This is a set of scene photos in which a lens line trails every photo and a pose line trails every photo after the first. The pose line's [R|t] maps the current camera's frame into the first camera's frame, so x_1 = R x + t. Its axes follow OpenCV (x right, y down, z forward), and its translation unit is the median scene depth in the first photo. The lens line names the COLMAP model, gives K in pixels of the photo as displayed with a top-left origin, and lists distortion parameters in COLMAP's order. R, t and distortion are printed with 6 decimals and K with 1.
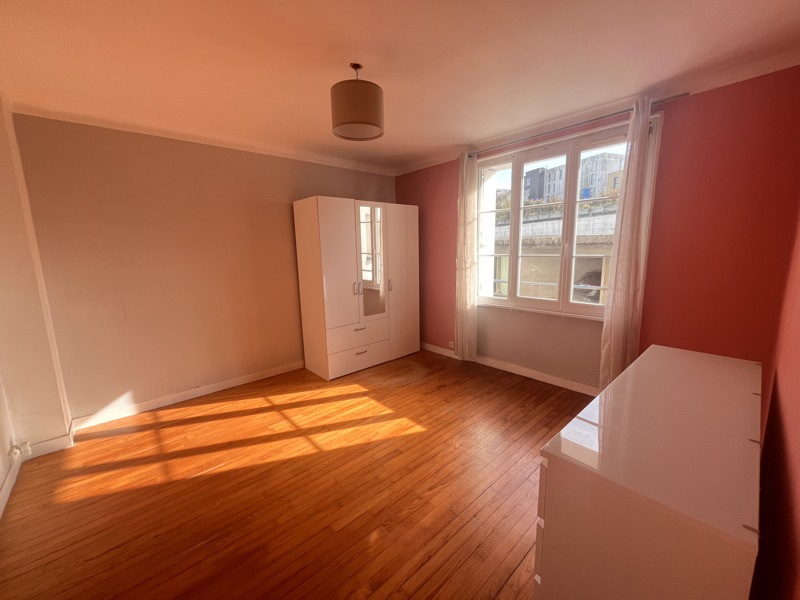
lens RADIAL K [[321.8, 0, 400.6], [0, 321.8, 296.3], [0, 0, 1]] dist [-0.000993, -0.000217]
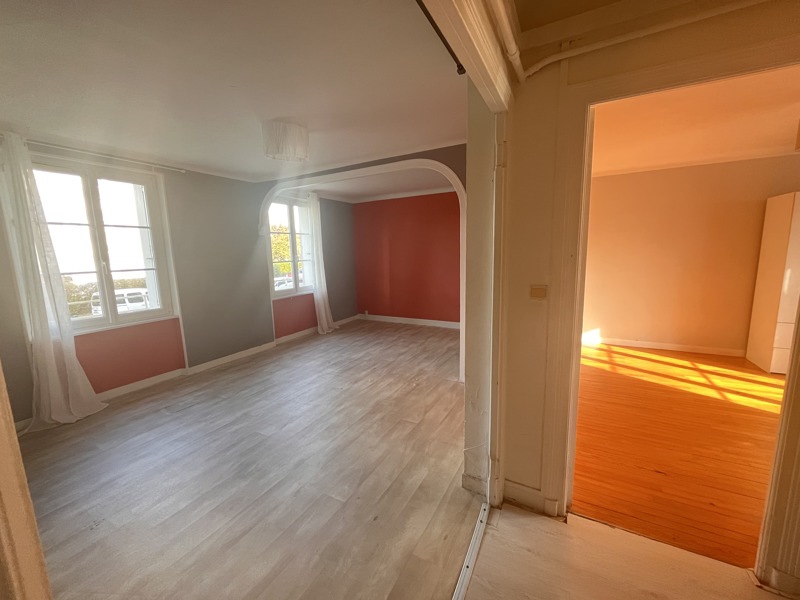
lens RADIAL K [[321.8, 0, 400.5], [0, 321.8, 298.7], [0, 0, 1]] dist [-0.000993, -0.000217]
pose [[0.335700, 0.143441, -0.930983, 0.382751], [-0.128194, 0.986099, 0.105707, 0.092439], [0.933205, 0.083861, 0.349422, -0.602919]]
